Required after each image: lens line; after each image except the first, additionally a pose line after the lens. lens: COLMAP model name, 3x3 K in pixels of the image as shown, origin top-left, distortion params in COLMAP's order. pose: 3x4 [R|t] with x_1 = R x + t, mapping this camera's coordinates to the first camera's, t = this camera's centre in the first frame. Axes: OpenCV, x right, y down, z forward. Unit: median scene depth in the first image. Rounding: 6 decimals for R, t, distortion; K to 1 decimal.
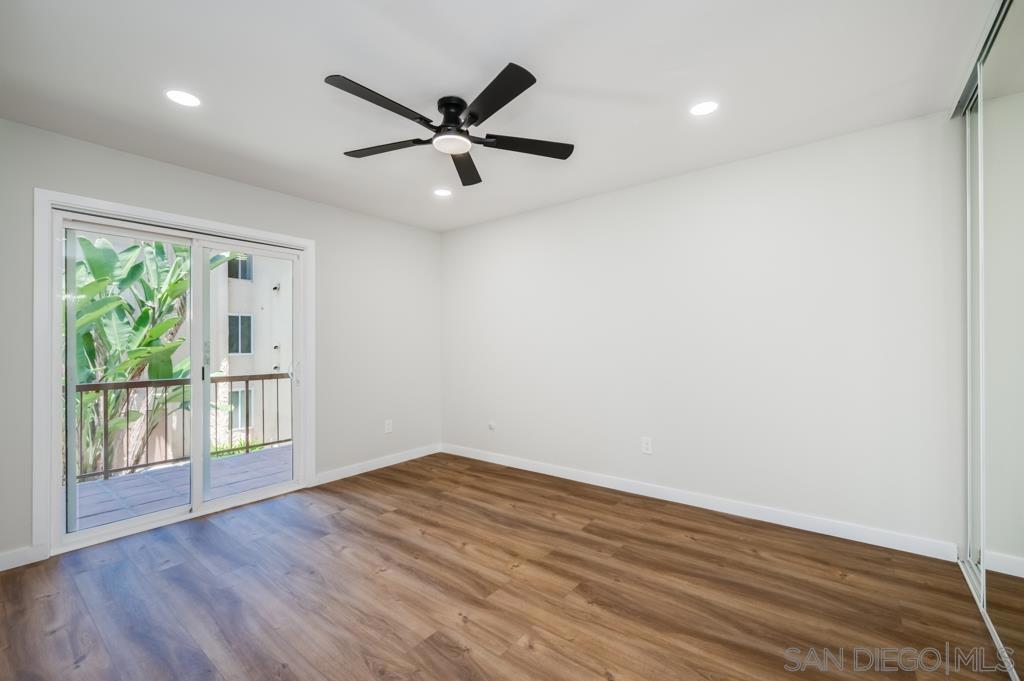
lens RADIAL K [[430.0, 0, 536.3], [0, 430.0, 342.5], [0, 0, 1]] dist [-0.000708, -0.000098]
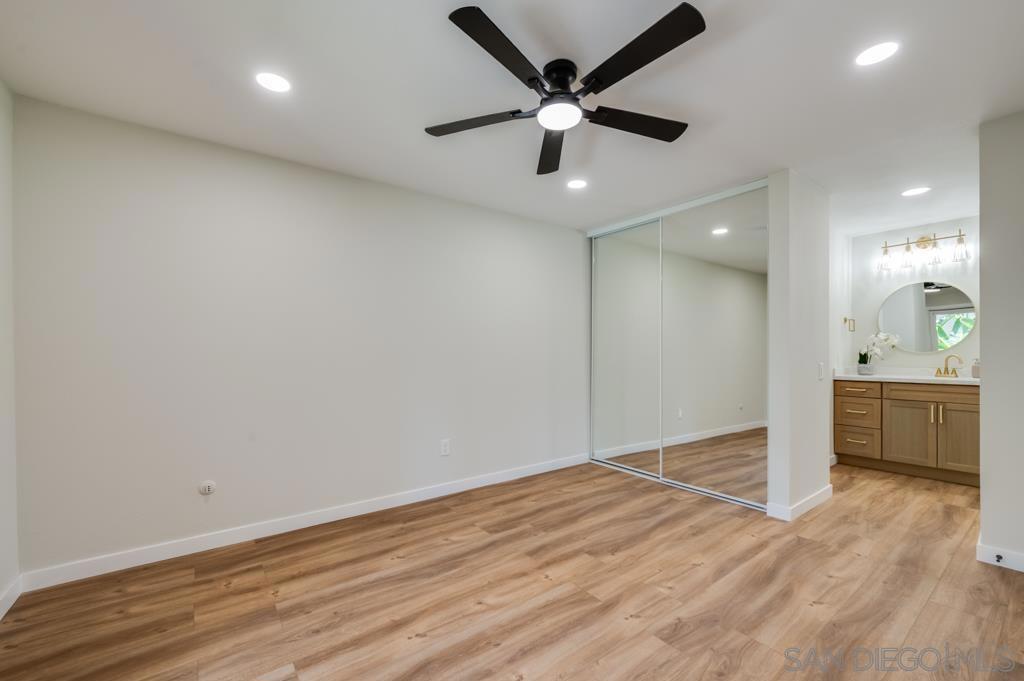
lens RADIAL K [[429.1, 0, 512.0], [0, 429.1, 340.5], [0, 0, 1]] dist [0.001889, 0.000062]
pose [[0.272804, 0.033743, 0.961478, -0.836337], [-0.001288, 0.999397, -0.034708, 0.030830], [-0.962069, 0.008231, 0.272683, 0.686897]]
